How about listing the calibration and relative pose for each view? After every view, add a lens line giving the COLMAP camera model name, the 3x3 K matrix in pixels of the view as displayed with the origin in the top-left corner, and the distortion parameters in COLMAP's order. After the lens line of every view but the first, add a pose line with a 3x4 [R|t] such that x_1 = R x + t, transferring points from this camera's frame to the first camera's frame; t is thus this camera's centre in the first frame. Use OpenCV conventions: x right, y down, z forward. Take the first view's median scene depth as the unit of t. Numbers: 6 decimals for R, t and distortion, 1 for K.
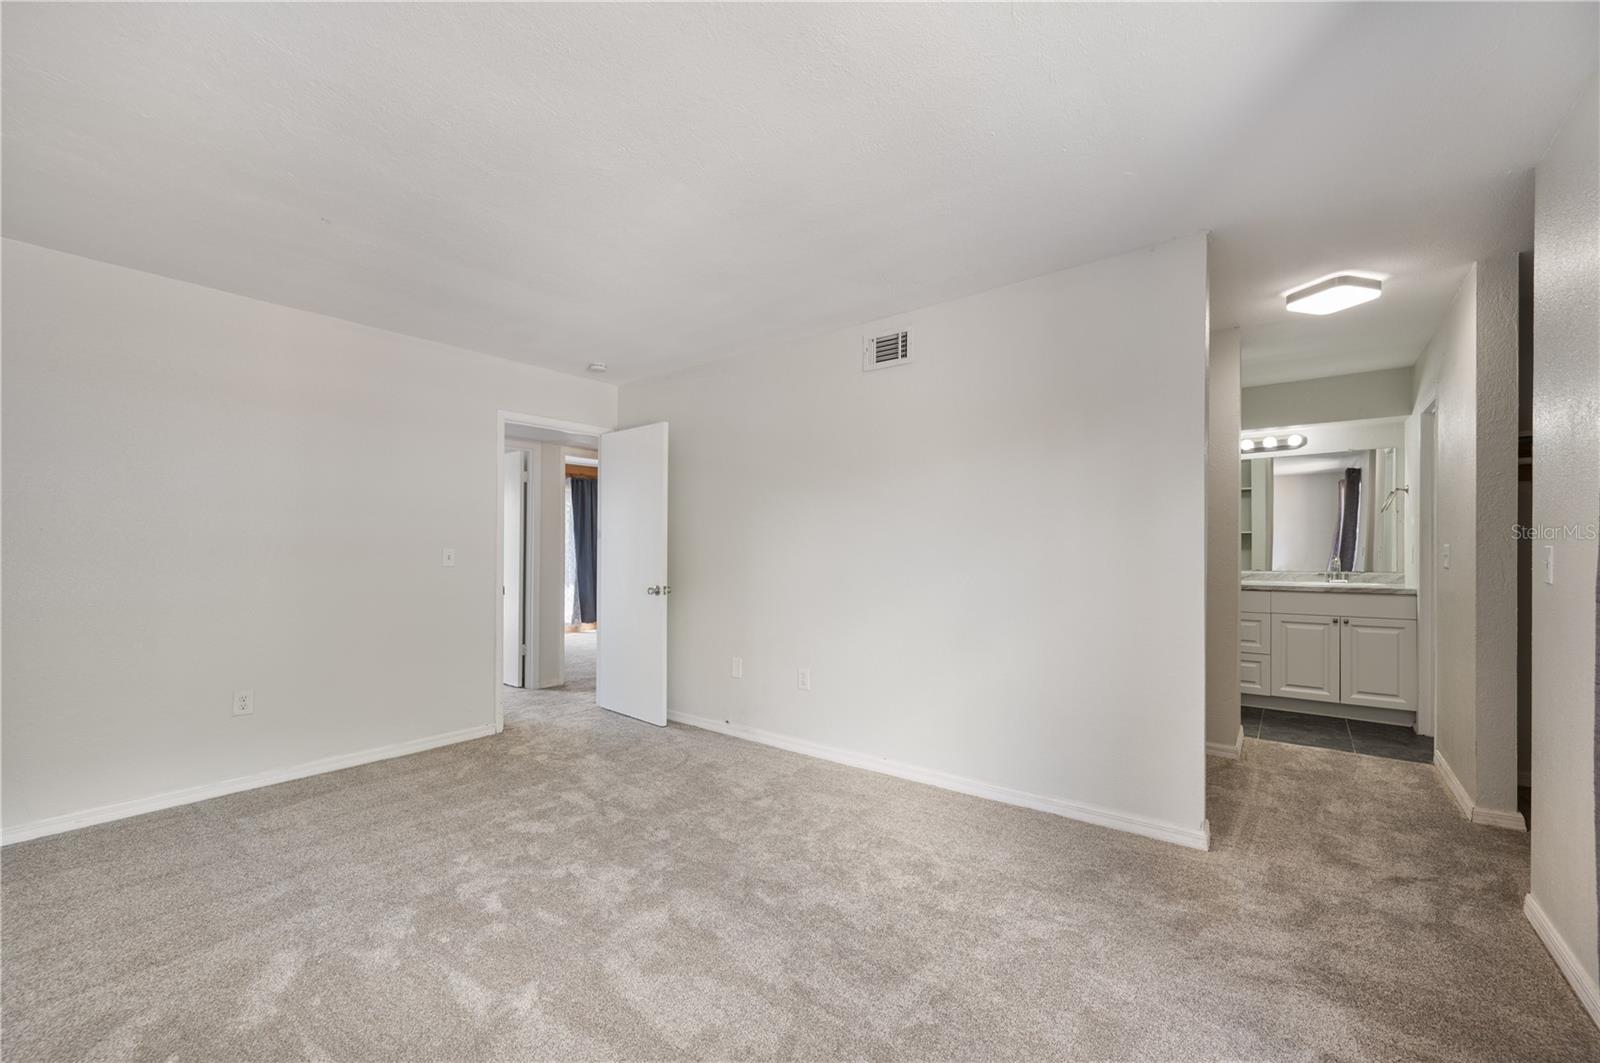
lens RADIAL K [[647.5, 0, 794.9], [0, 647.5, 536.8], [0, 0, 1]] dist [-0.000441, 0.000254]
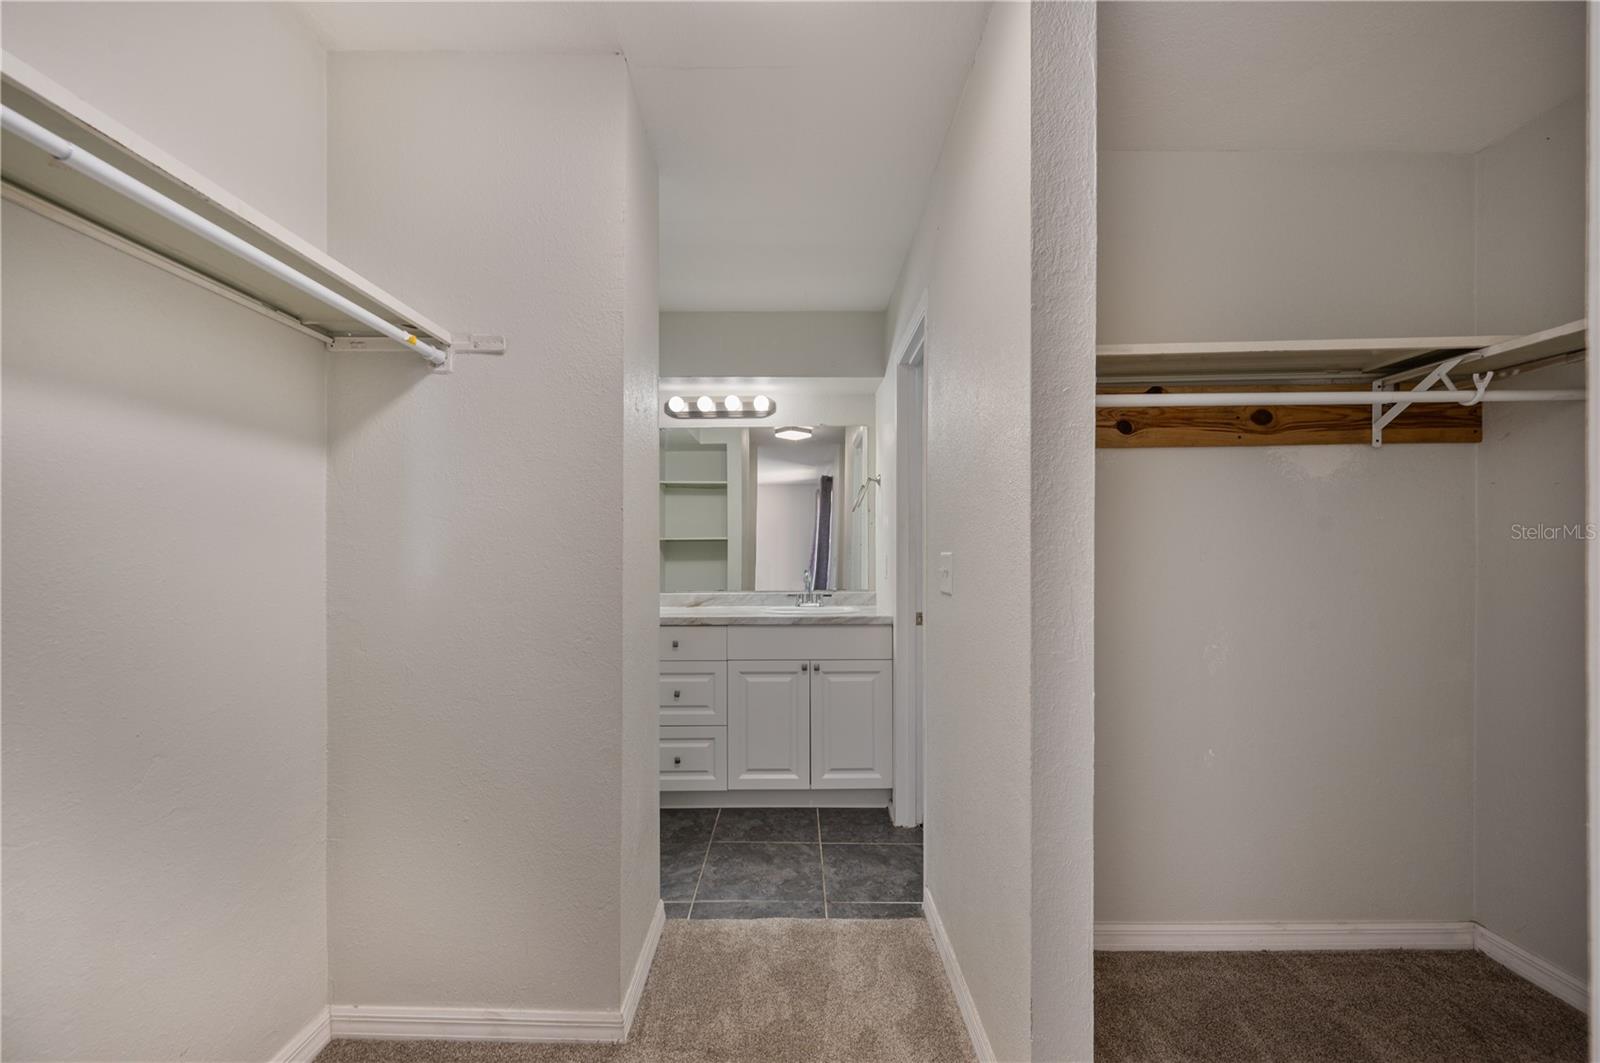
lens RADIAL K [[647.5, 0, 794.9], [0, 647.5, 536.8], [0, 0, 1]] dist [-0.000441, 0.000254]
pose [[0.789591, 0.012449, 0.613507, 0.413368], [-0.000765, 0.999813, -0.019304, 0.007647], [-0.613633, 0.014773, 0.789453, 0.474323]]
